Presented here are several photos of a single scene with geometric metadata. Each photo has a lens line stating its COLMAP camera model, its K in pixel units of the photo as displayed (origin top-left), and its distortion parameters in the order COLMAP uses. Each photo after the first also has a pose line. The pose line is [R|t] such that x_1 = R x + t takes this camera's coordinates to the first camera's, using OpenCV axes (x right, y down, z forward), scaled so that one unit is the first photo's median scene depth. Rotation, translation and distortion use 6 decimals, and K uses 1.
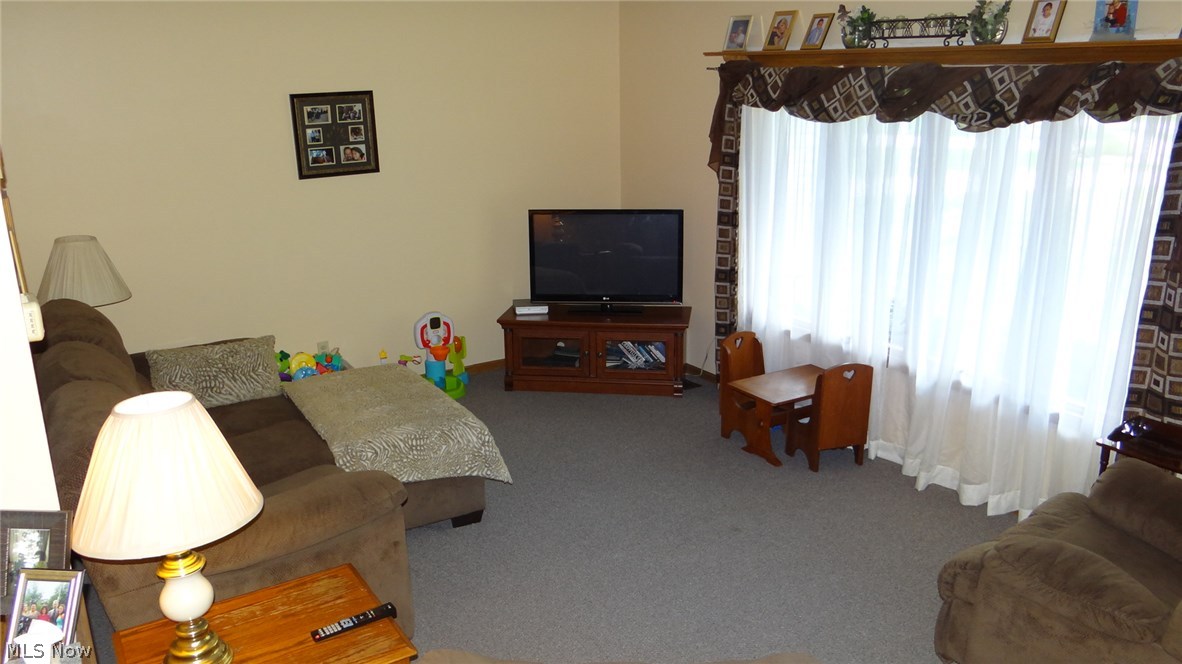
lens RADIAL K [[931.5, 0, 591.0], [0, 931.5, 332.0], [0, 0, 1]] dist [-0.003960, 0.000318]
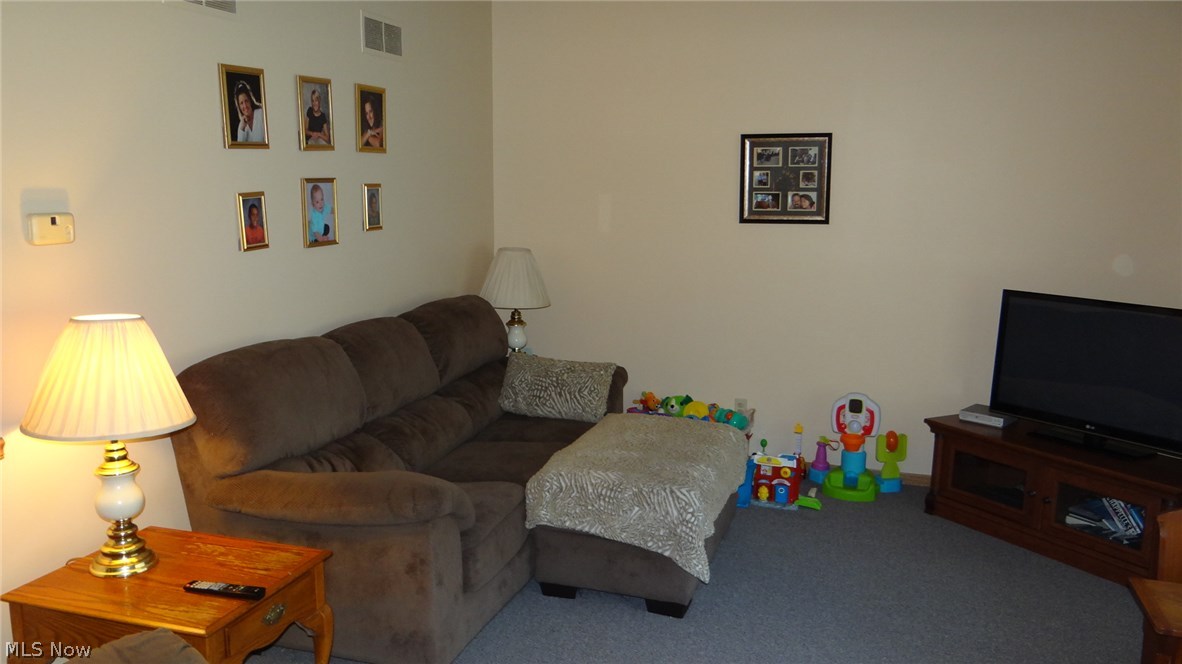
lens RADIAL K [[943.7, 0, 591.0], [0, 943.7, 332.0], [0, 0, 1]] dist [0.036817, 0.001445]
pose [[0.654768, 0.154763, -0.739816, 0.319442], [-0.235410, 0.971883, -0.005038, -0.015203], [0.718235, 0.177459, 0.672790, 0.261652]]
